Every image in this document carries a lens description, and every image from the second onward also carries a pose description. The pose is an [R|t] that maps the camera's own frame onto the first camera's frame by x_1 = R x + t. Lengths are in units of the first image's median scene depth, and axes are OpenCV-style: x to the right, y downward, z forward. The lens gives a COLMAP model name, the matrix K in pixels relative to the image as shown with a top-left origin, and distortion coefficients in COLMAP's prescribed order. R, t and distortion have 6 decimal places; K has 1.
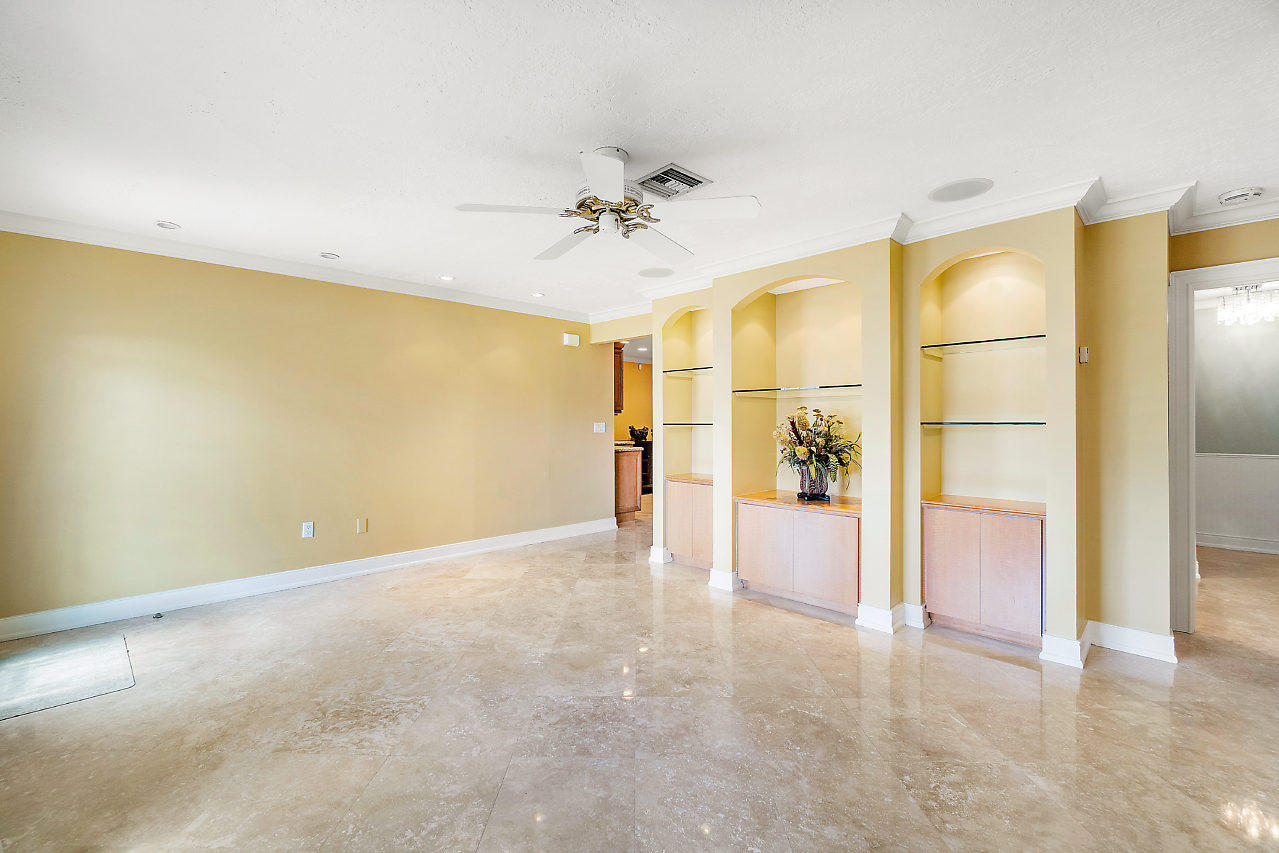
lens RADIAL K [[578.2, 0, 640.8], [0, 578.2, 422.2], [0, 0, 1]] dist [-0.001793, -0.000276]
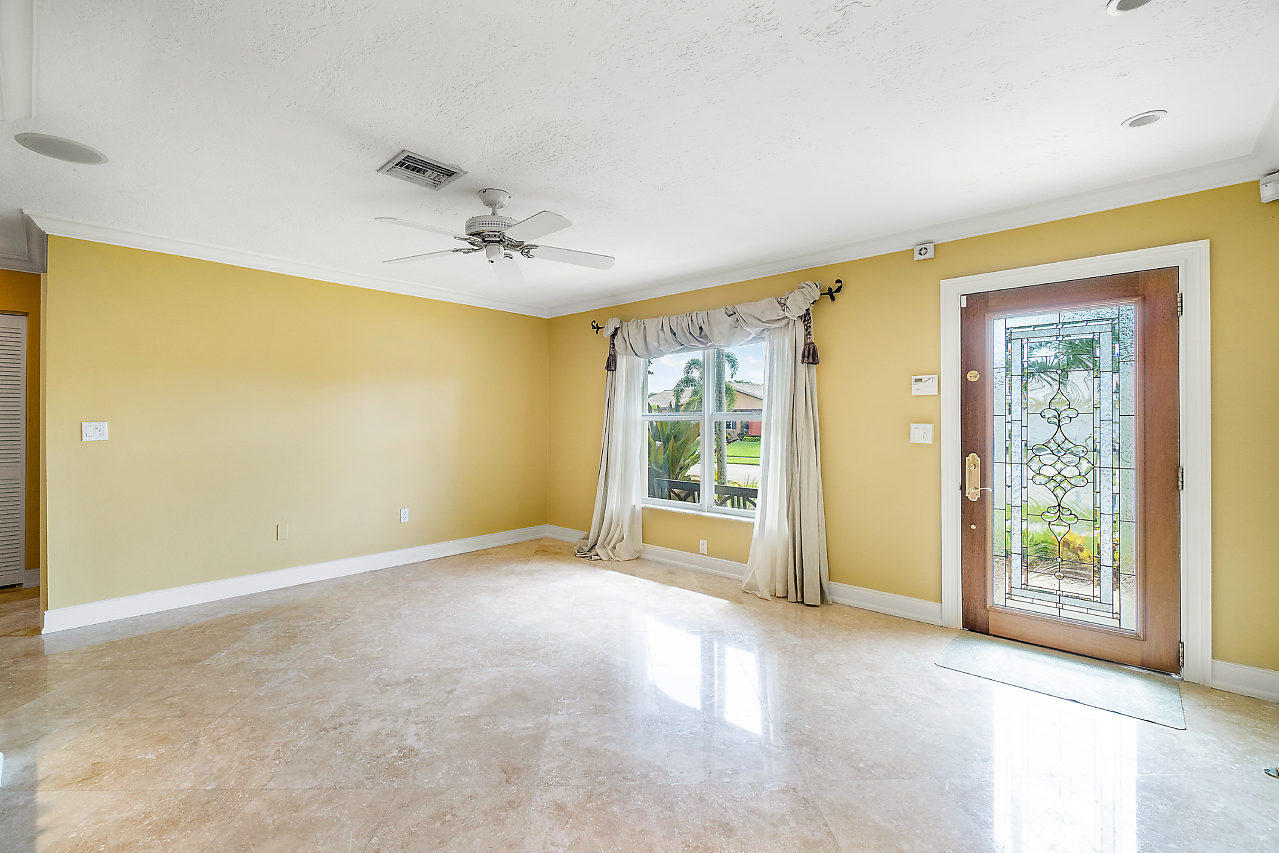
lens RADIAL K [[578.2, 0, 638.1], [0, 578.2, 420.9], [0, 0, 1]] dist [-0.001793, -0.000276]
pose [[-0.999000, -0.000981, -0.044709, -0.242362], [-0.001149, 0.999992, 0.003735, -0.001925], [0.044705, 0.003783, -0.998993, 1.809180]]
